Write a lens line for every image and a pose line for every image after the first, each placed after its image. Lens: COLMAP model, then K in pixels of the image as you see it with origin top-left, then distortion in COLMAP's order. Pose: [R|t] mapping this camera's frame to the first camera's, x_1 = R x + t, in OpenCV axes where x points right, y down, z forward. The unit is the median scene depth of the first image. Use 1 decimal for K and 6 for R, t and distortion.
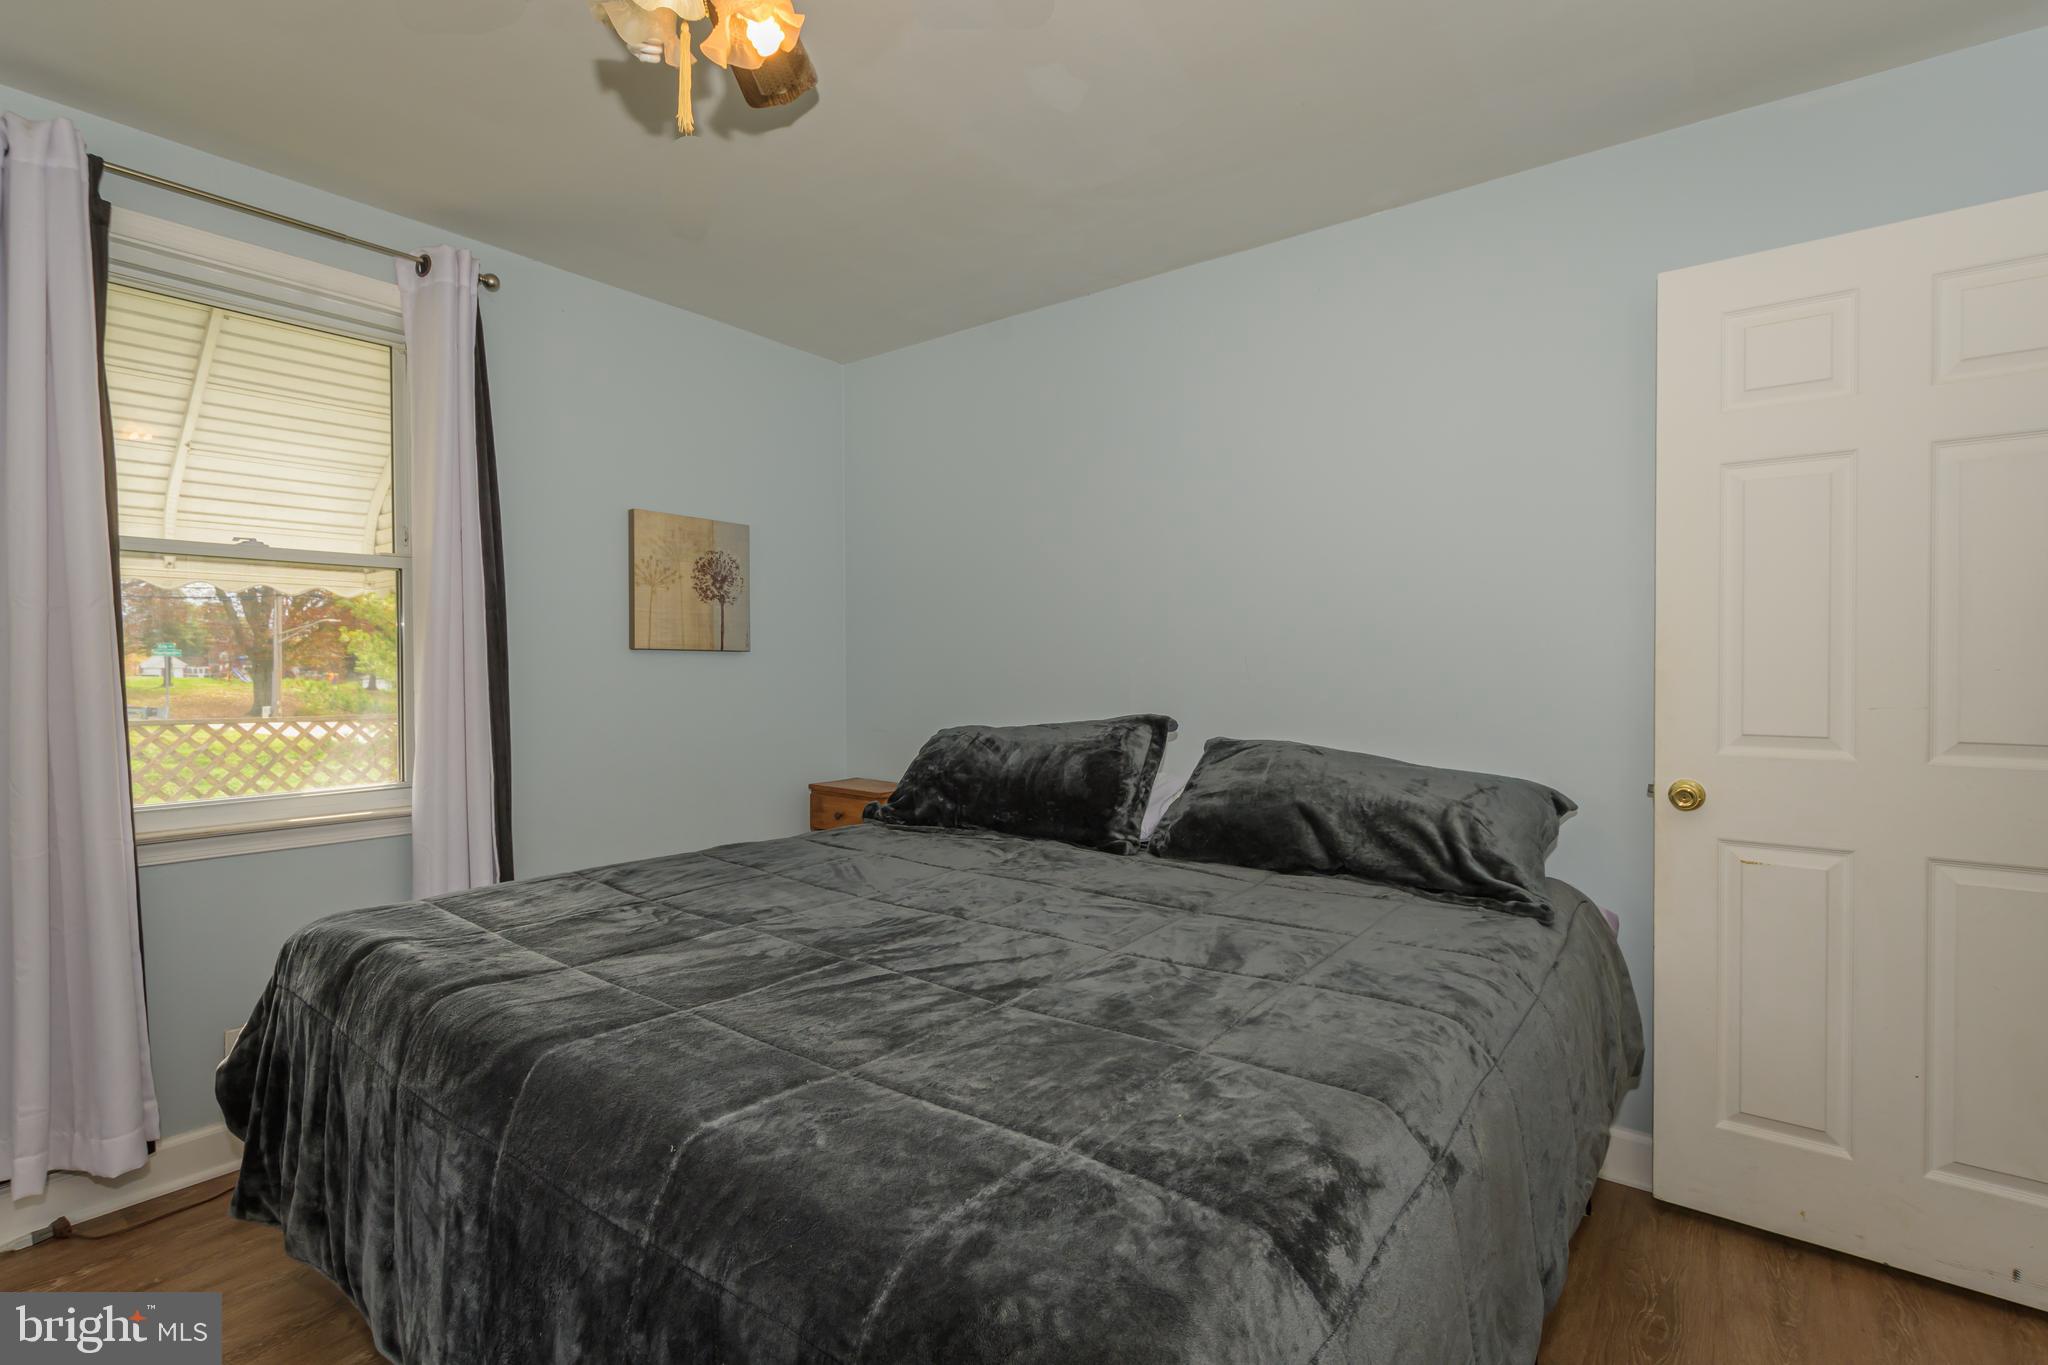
lens RADIAL K [[959.7, 0, 1029.1], [0, 959.7, 685.5], [0, 0, 1]] dist [0.006308, -0.002486]
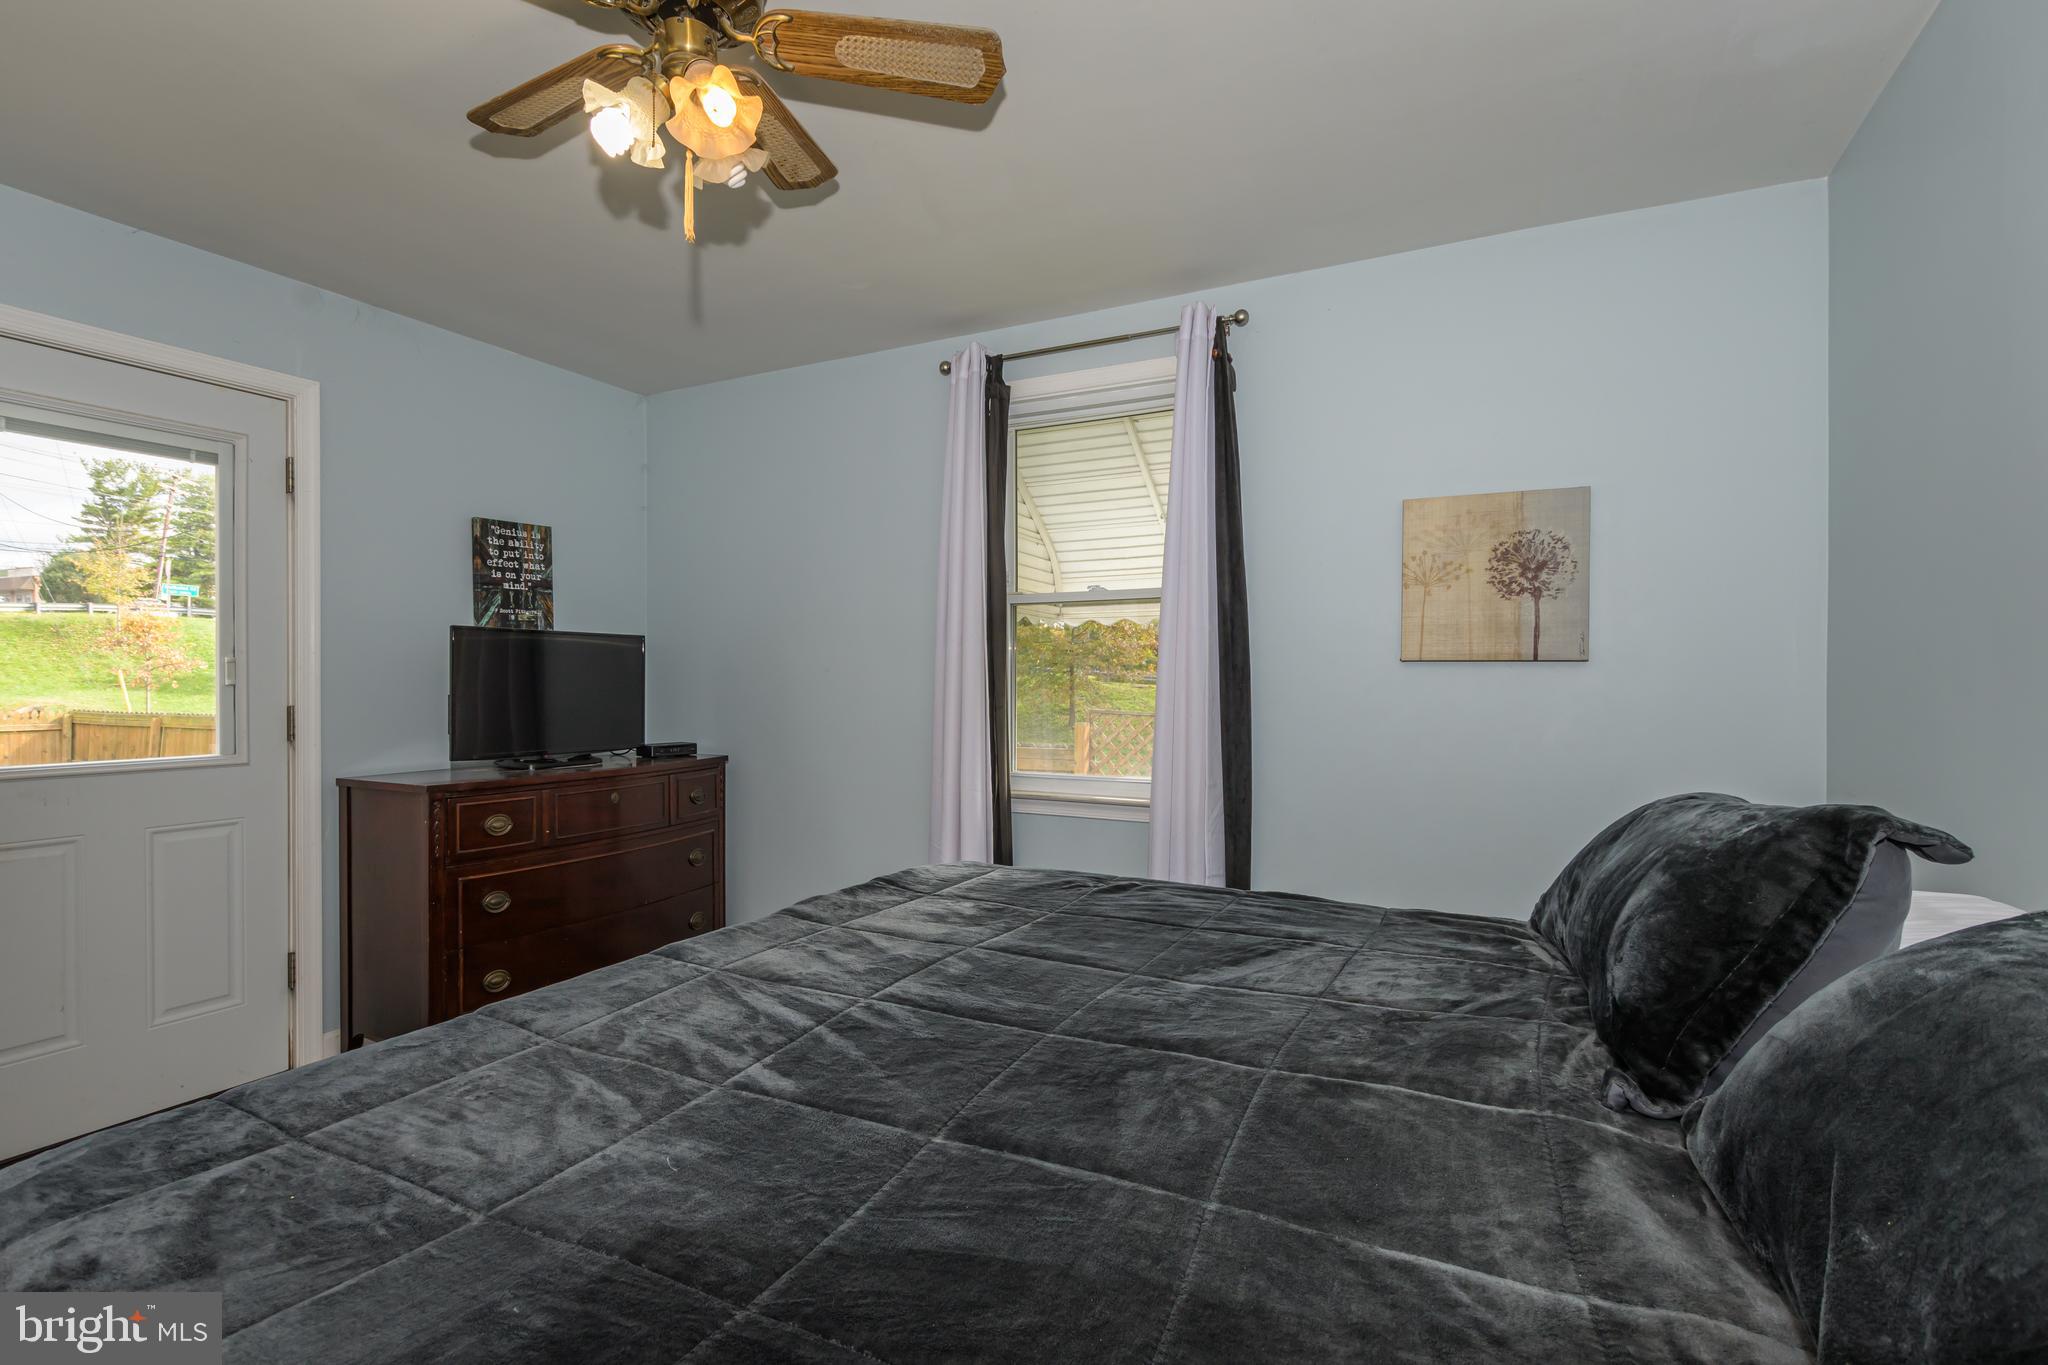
lens RADIAL K [[959.7, 0, 1029.1], [0, 959.7, 681.3], [0, 0, 1]] dist [0.006308, -0.002486]
pose [[0.183540, 0.003256, -0.983007, 0.363070], [-0.021249, 0.999774, -0.000656, -0.011351], [0.982783, 0.021008, 0.183568, 0.483948]]
